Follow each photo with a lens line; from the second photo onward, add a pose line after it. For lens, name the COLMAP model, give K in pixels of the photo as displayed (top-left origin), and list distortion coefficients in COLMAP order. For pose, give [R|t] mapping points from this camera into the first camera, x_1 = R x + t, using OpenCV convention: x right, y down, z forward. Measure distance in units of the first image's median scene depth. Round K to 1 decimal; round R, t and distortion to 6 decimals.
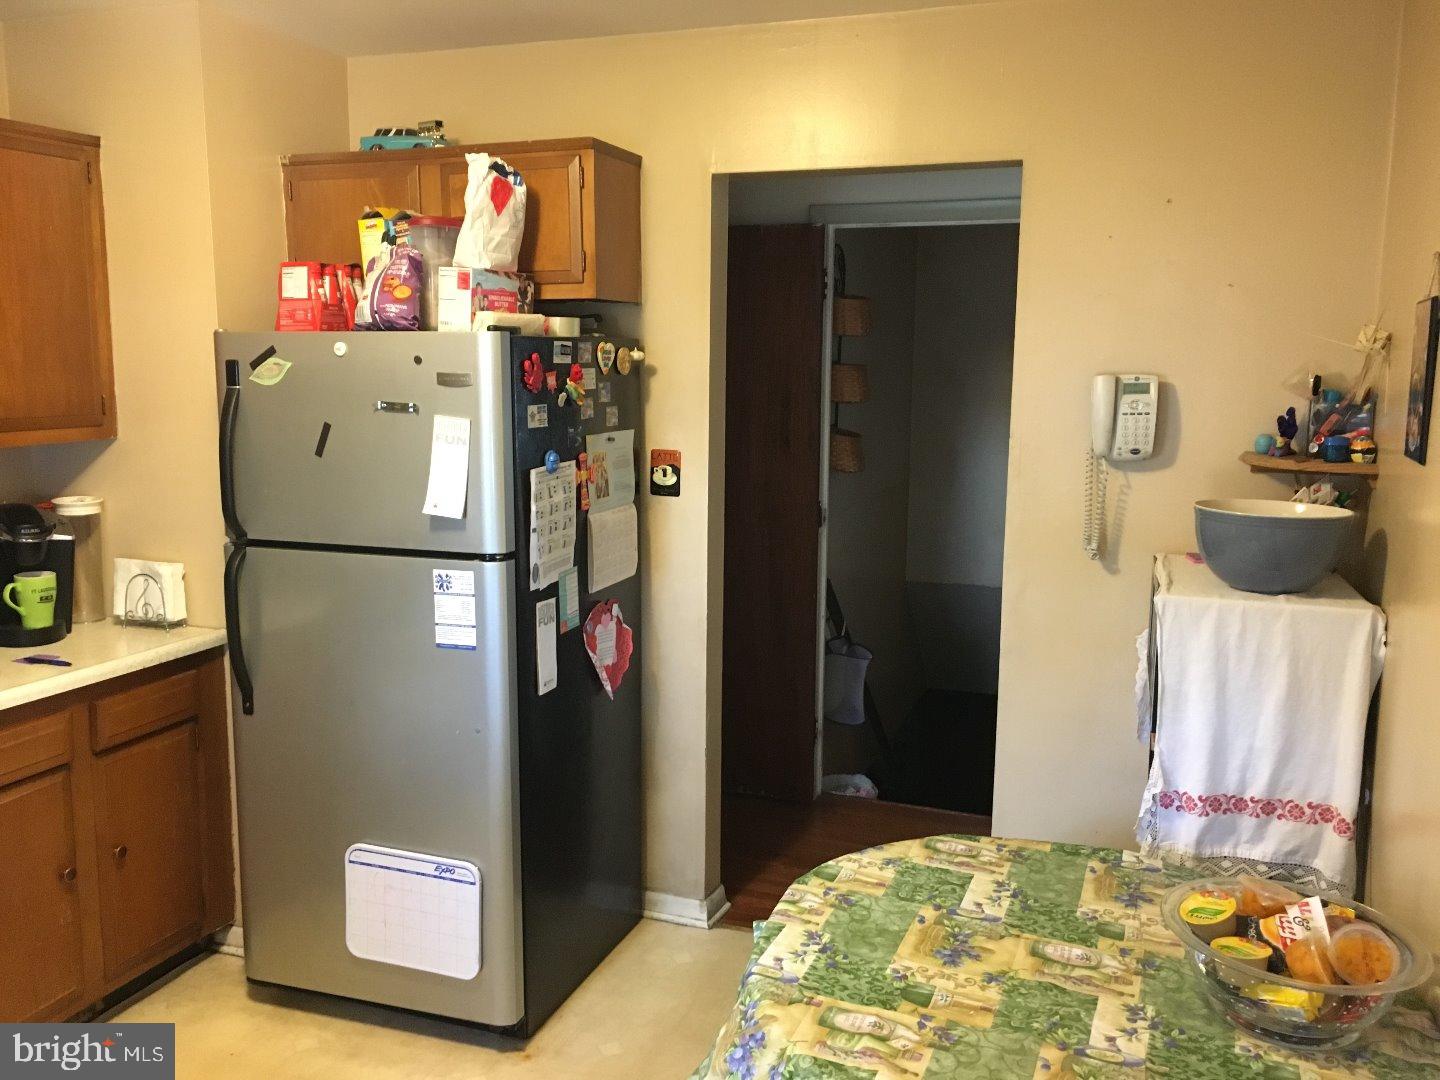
lens RADIAL K [[1215.7, 0, 718.4], [0, 1215.7, 537.9], [0, 0, 1]] dist [0.068603, -0.079730]
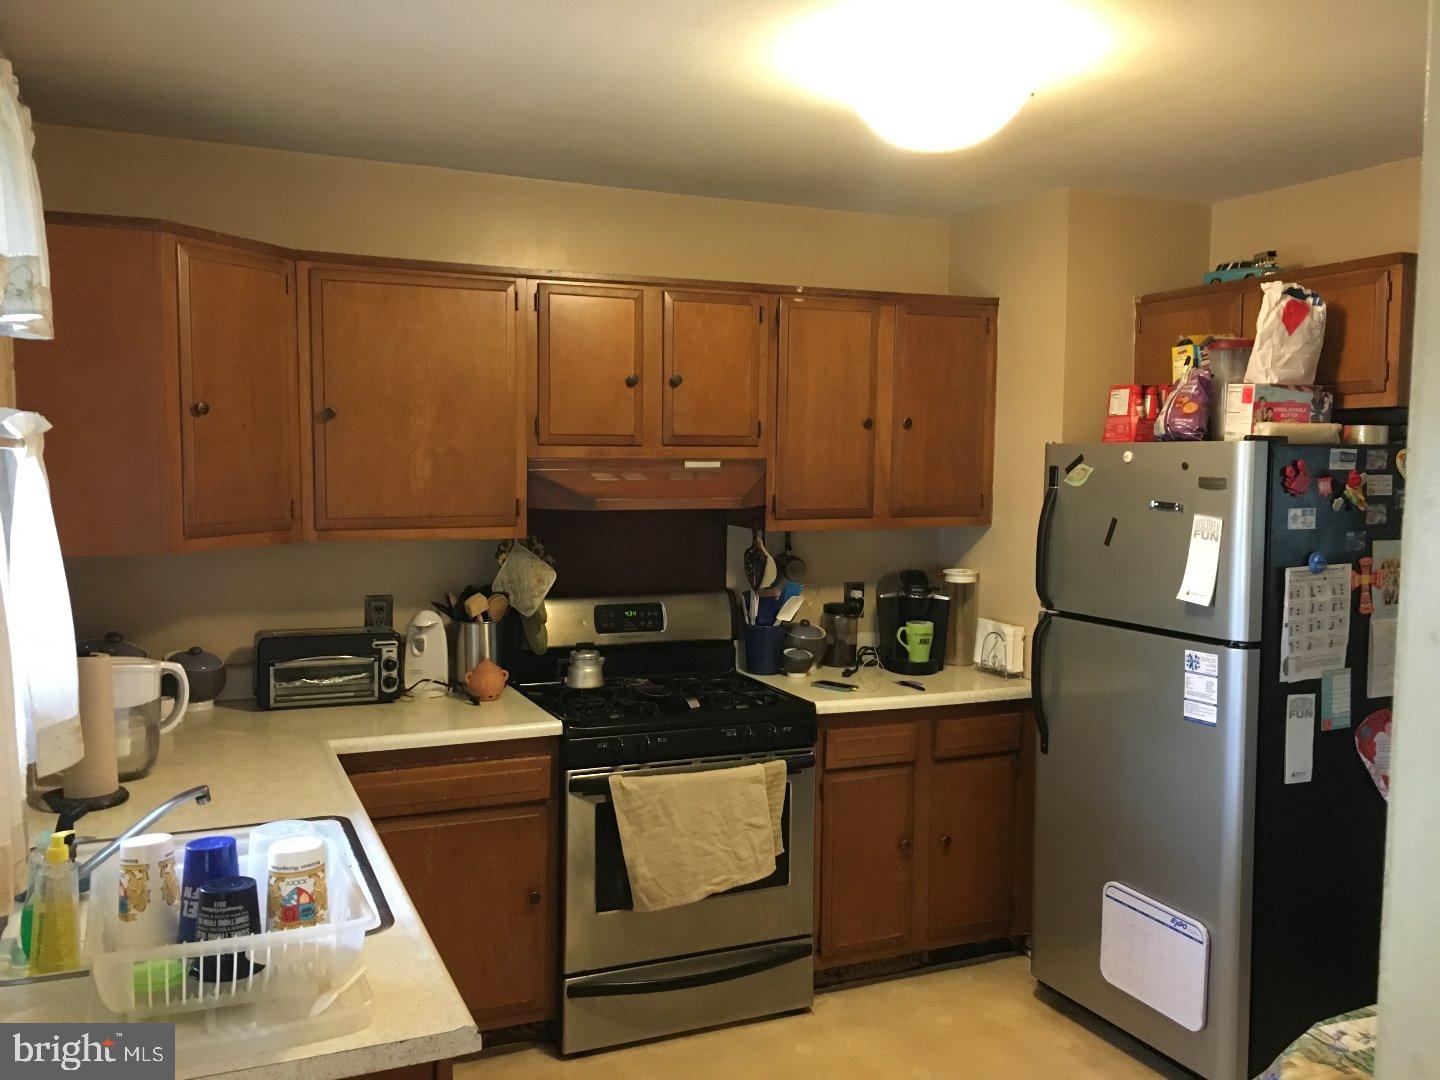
lens RADIAL K [[1215.7, 0, 719.4], [0, 1215.7, 539.9], [0, 0, 1]] dist [0.068603, -0.079730]
pose [[0.694226, 0.051176, -0.717935, 0.260273], [-0.111304, 0.993103, -0.036838, 0.013860], [0.711098, 0.105483, 0.695135, -0.100805]]
